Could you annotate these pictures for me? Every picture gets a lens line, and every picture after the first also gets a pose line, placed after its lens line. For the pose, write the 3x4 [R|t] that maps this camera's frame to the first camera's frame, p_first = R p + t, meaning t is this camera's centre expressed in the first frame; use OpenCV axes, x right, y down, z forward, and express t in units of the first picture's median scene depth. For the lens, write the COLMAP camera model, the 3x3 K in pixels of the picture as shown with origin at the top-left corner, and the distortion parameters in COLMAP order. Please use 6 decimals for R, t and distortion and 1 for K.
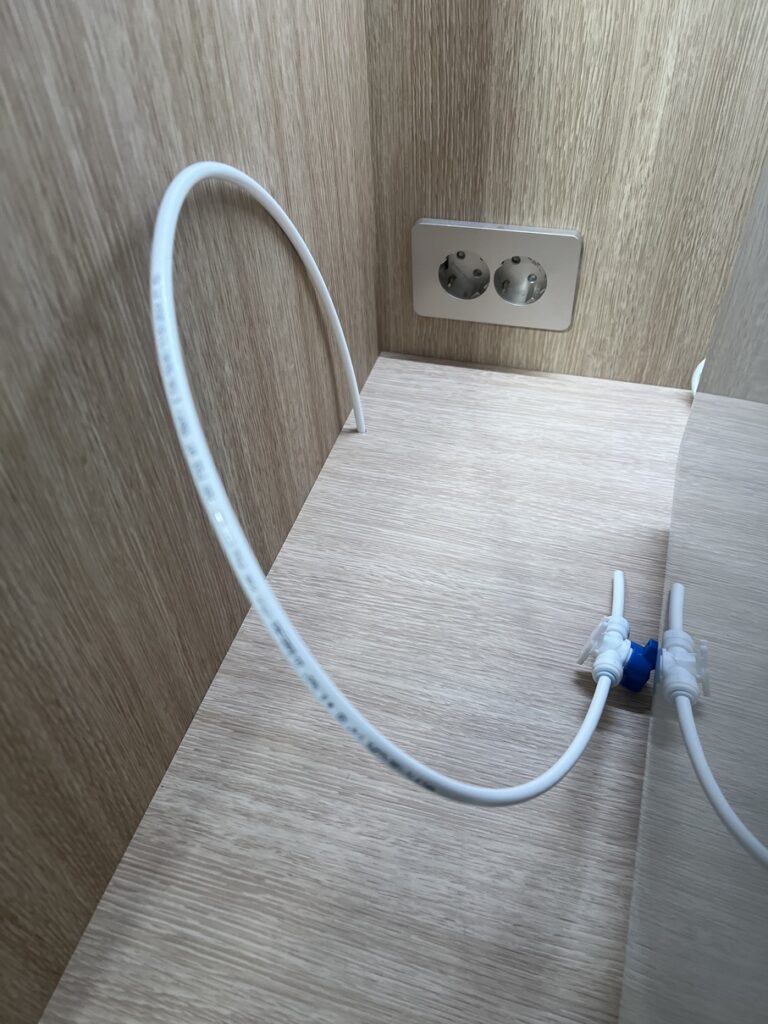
lens RADIAL K [[774.0, 0, 384.3], [0, 774.0, 539.6], [0, 0, 1]] dist [0.000542, -0.038908]
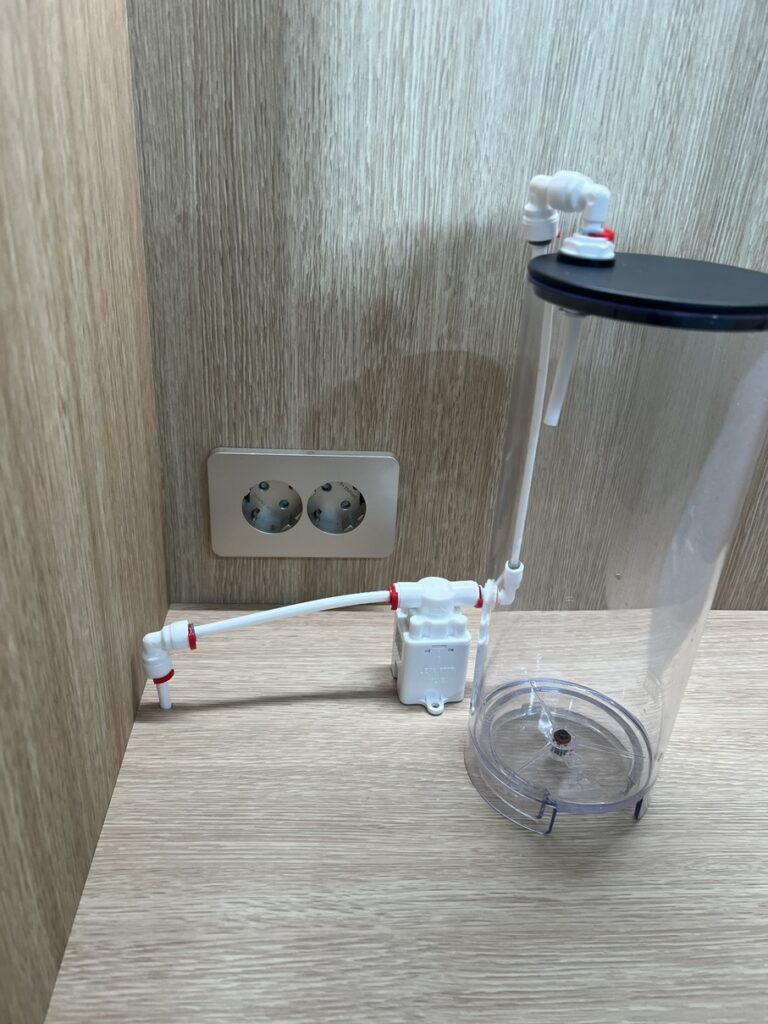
lens RADIAL K [[778.0, 0, 384.0], [0, 778.0, 512.0], [0, 0, 1]] dist [0.047351, -0.072154]
pose [[0.931048, -0.065745, 0.358924, -0.109839], [0.183969, 0.934047, -0.306123, -0.051893], [-0.315126, 0.351046, 0.881738, 0.221313]]
